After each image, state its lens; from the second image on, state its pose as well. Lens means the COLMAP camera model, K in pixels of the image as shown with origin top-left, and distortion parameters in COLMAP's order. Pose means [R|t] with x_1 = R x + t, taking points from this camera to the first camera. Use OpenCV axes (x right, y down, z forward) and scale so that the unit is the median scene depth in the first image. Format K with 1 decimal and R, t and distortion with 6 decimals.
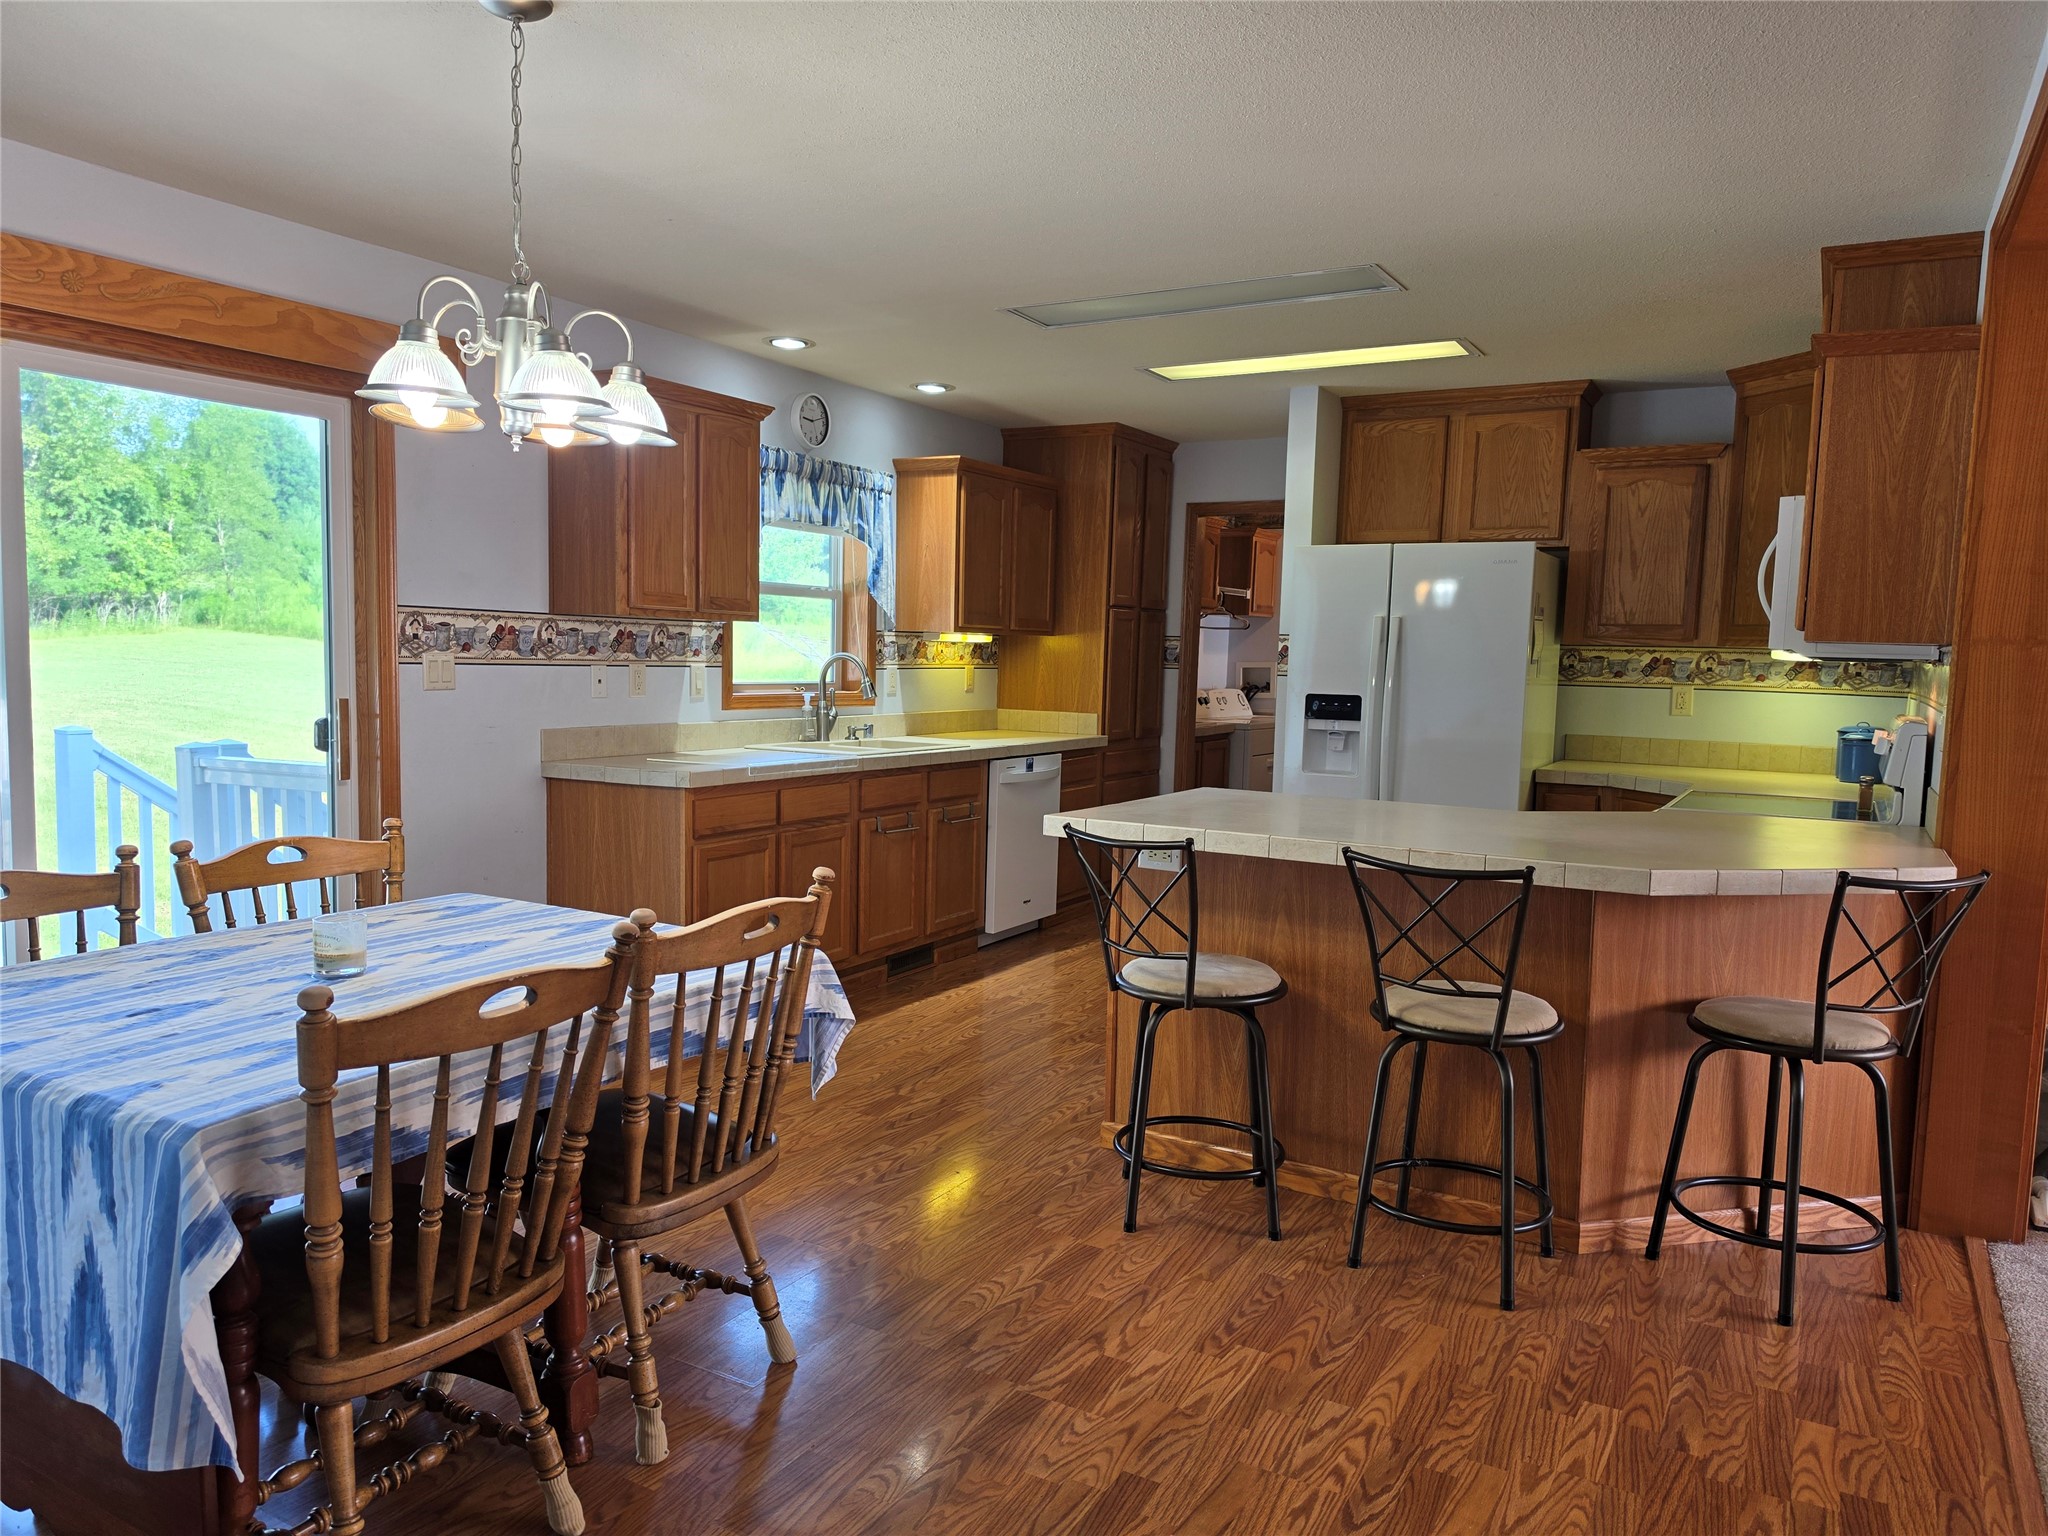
lens RADIAL K [[1416.6, 0, 1007.8], [0, 1416.6, 773.2], [0, 0, 1]] dist [0.093434, -0.123026]
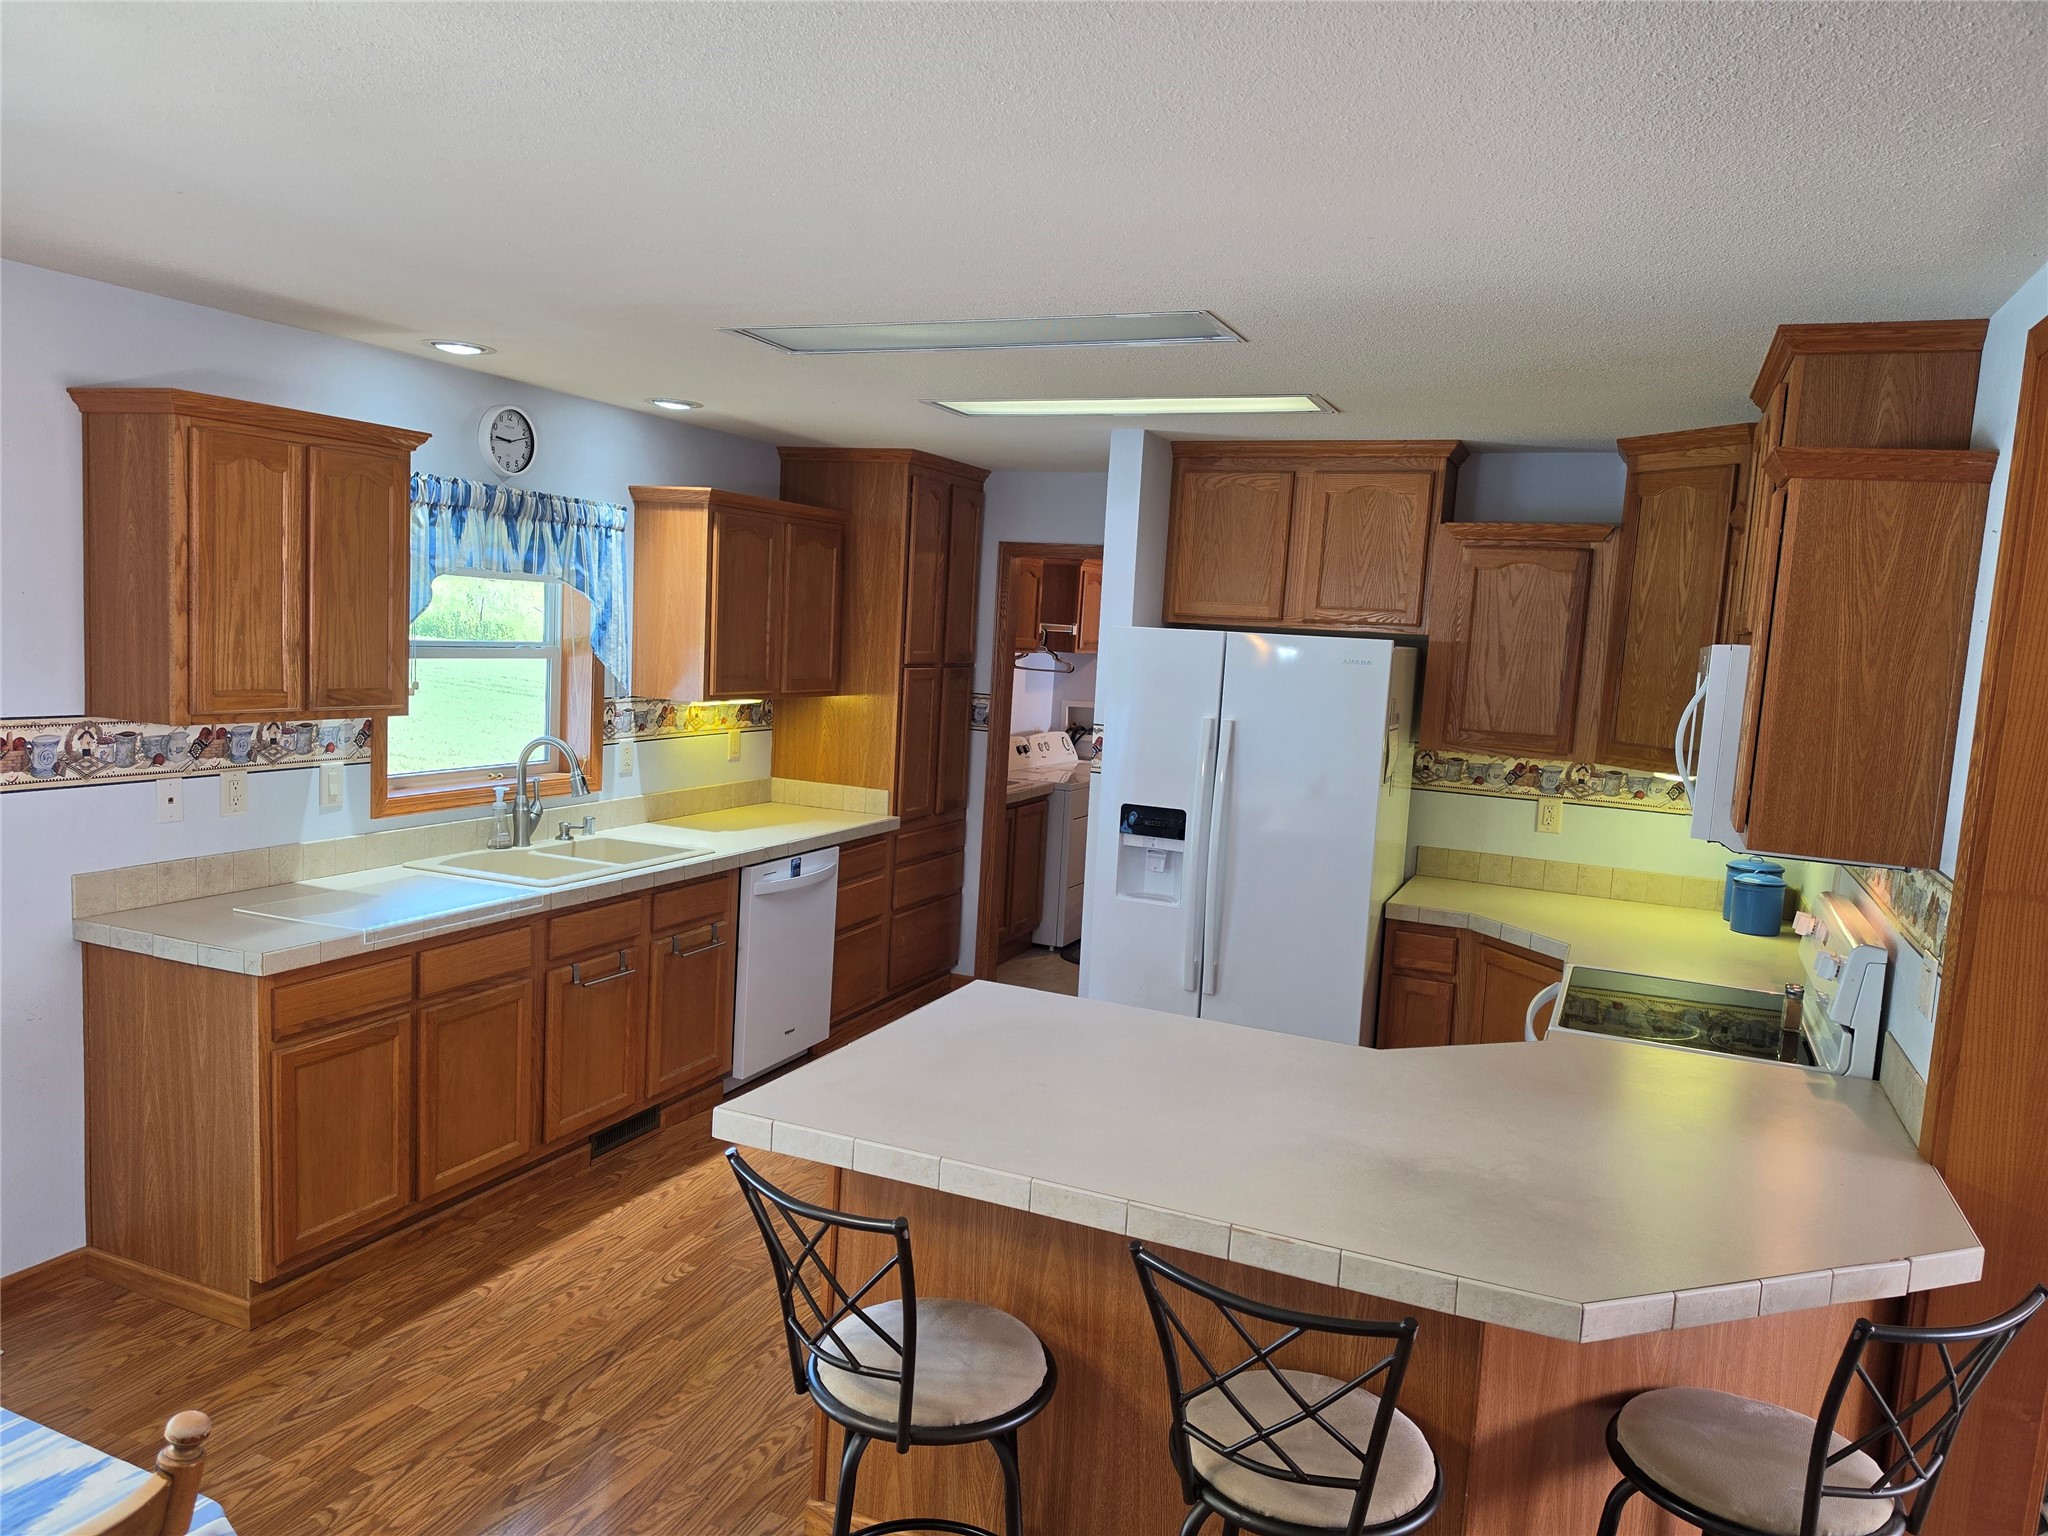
lens RADIAL K [[1411.6, 0, 1016.2], [0, 1411.6, 773.3], [0, 0, 1]] dist [0.120282, -0.187922]
pose [[0.993415, 0.016541, 0.113368, 0.055233], [-0.019160, 0.999573, 0.022054, -0.090989], [-0.112955, -0.024081, 0.993308, 0.190049]]
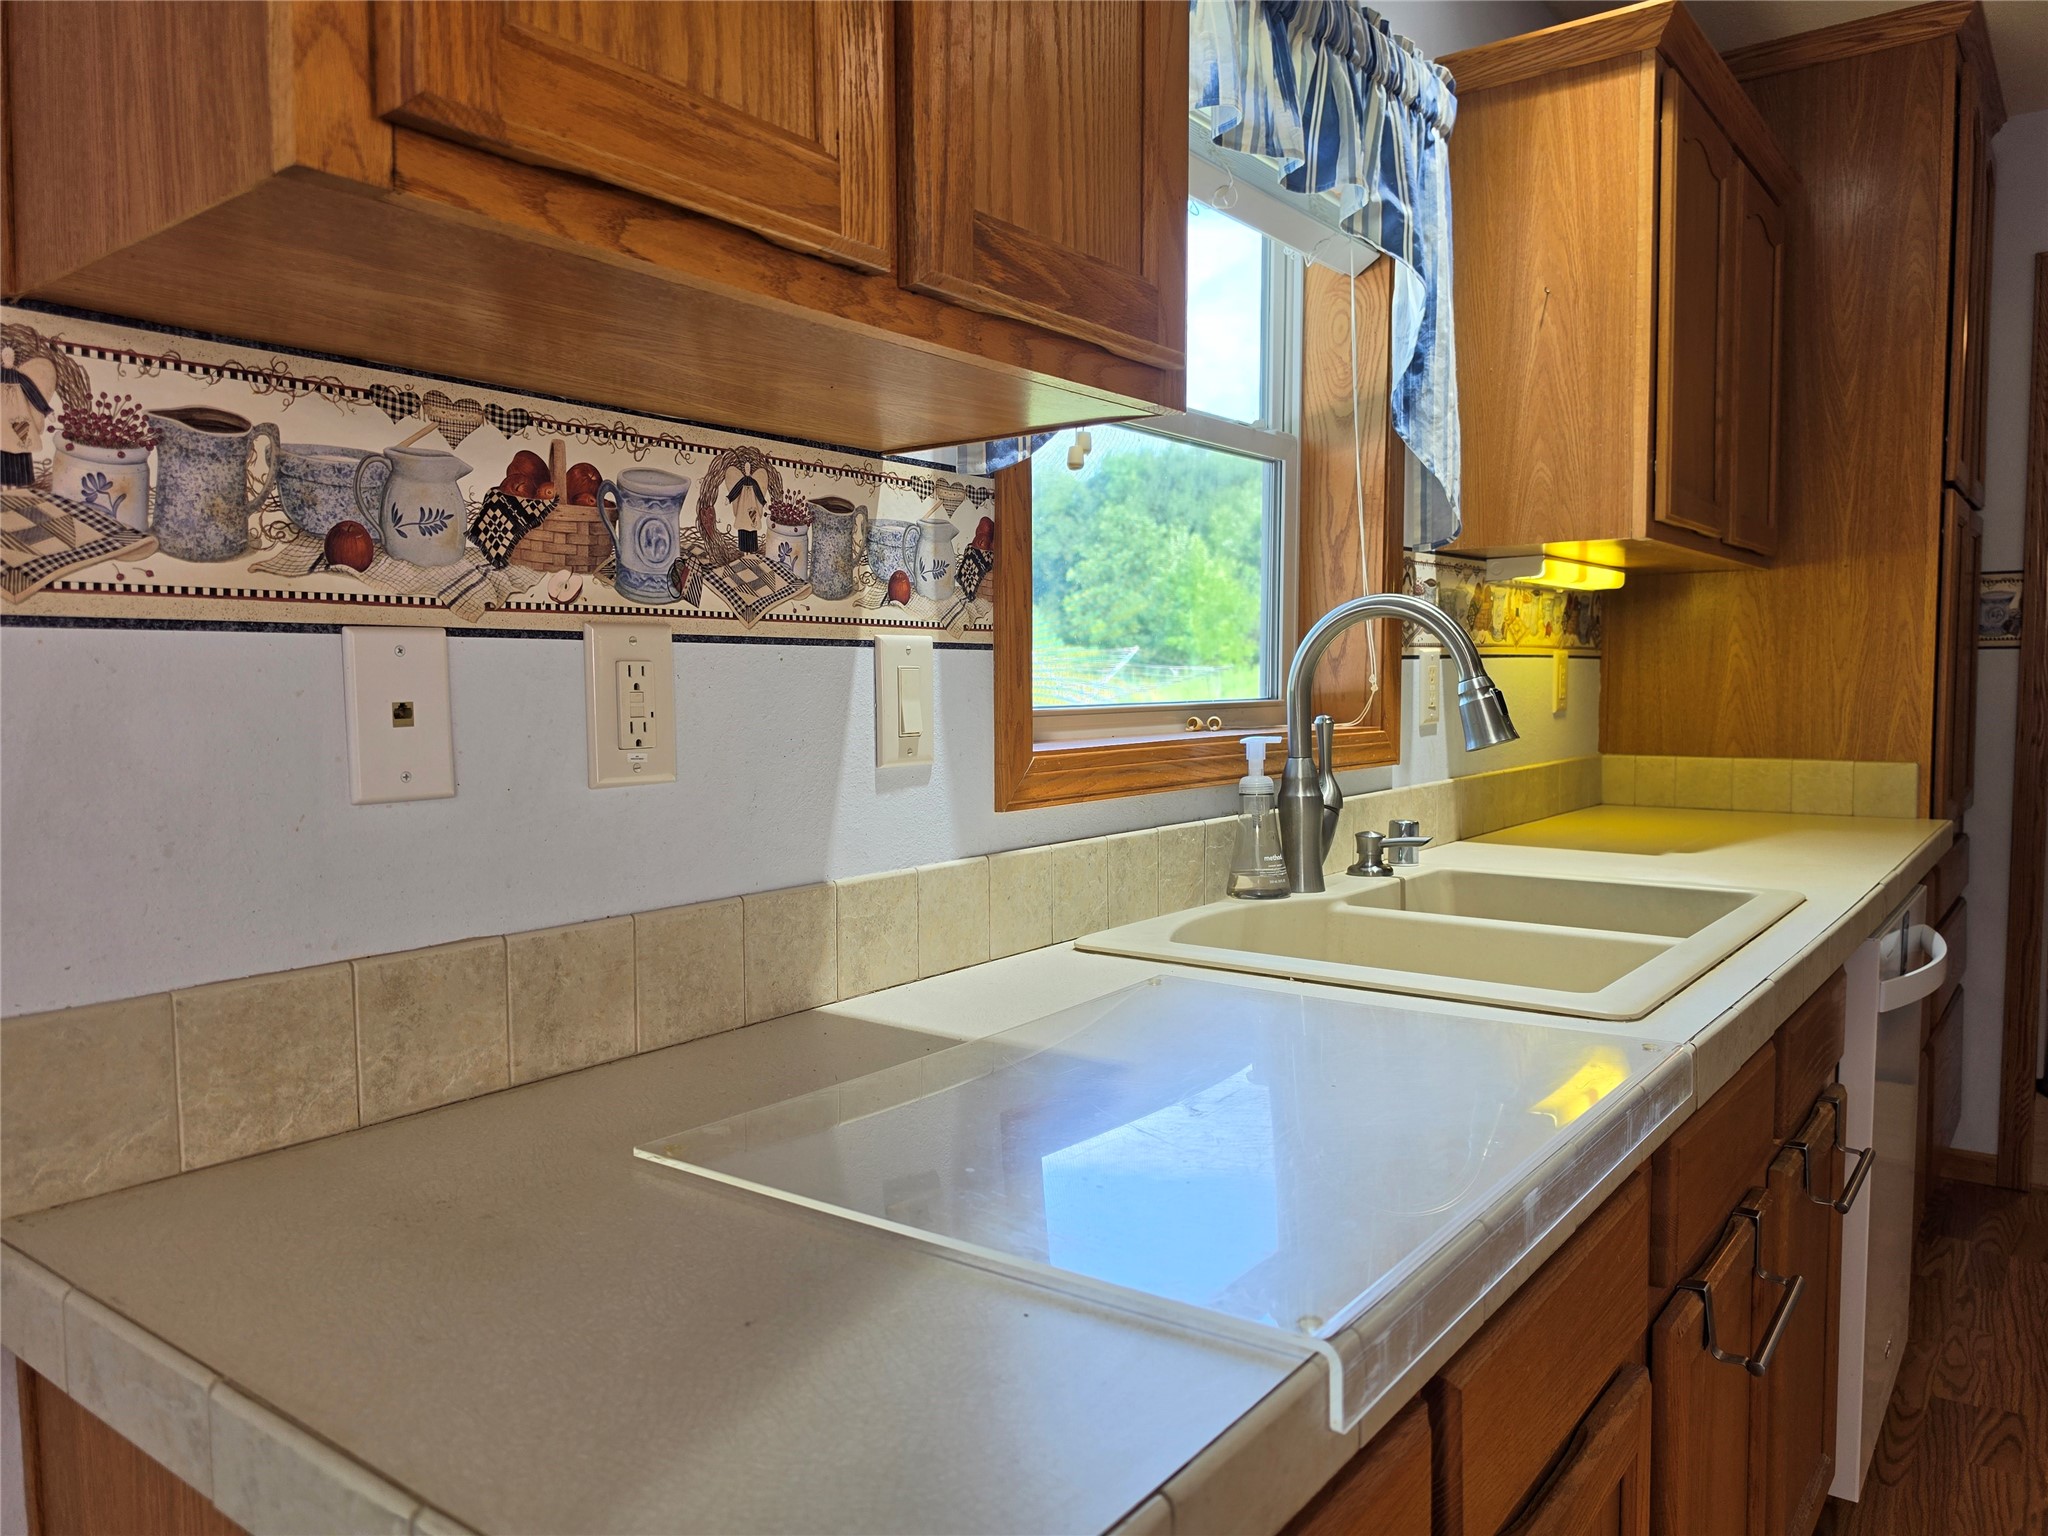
lens RADIAL K [[1416.6, 0, 1007.8], [0, 1416.6, 773.2], [0, 0, 1]] dist [0.093434, -0.123026]
pose [[0.990335, -0.021232, -0.137063, -0.159967], [0.018475, 0.999601, -0.021359, -0.045081], [0.137462, 0.018621, 0.990332, 0.727599]]
